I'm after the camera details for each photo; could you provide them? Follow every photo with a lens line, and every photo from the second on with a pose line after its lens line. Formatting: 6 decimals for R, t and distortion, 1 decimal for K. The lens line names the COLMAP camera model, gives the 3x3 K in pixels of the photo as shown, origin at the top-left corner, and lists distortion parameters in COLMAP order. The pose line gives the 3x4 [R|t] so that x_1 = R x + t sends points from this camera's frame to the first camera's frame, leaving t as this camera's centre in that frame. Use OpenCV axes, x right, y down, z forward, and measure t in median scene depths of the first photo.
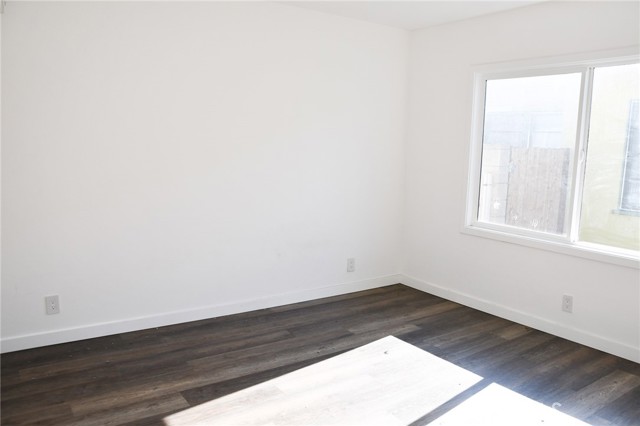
lens RADIAL K [[501.7, 0, 319.7], [0, 501.7, 213.9], [0, 0, 1]] dist [-0.146378, 0.102803]
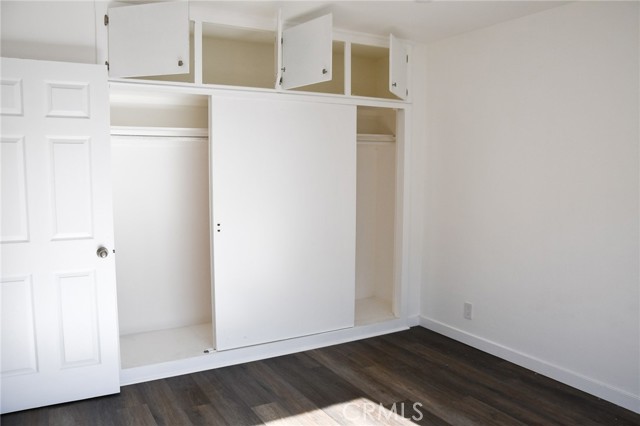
lens RADIAL K [[501.7, 0, 320.9], [0, 501.7, 211.9], [0, 0, 1]] dist [-0.146378, 0.102803]
pose [[-0.085429, 0.059429, -0.994570, 0.673958], [-0.144747, 0.986889, 0.071403, -0.087880], [0.985774, 0.150061, -0.075706, 0.685381]]
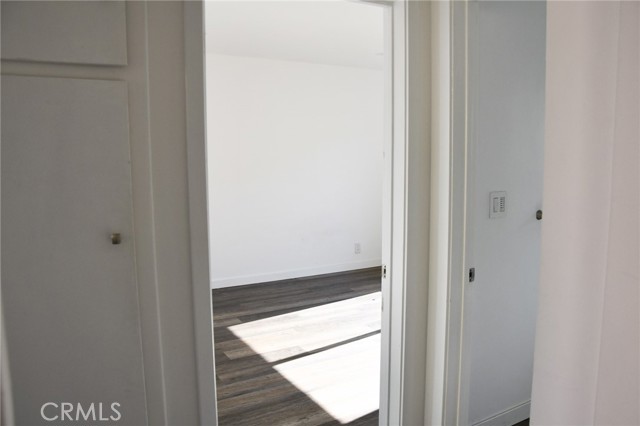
lens RADIAL K [[501.7, 0, 320.8], [0, 501.7, 212.8], [0, 0, 1]] dist [-0.146378, 0.102803]
pose [[0.996537, -0.025117, -0.079272, 0.103965], [0.022547, 0.999196, -0.033145, 0.071068], [0.080040, 0.031243, 0.996302, -0.498896]]
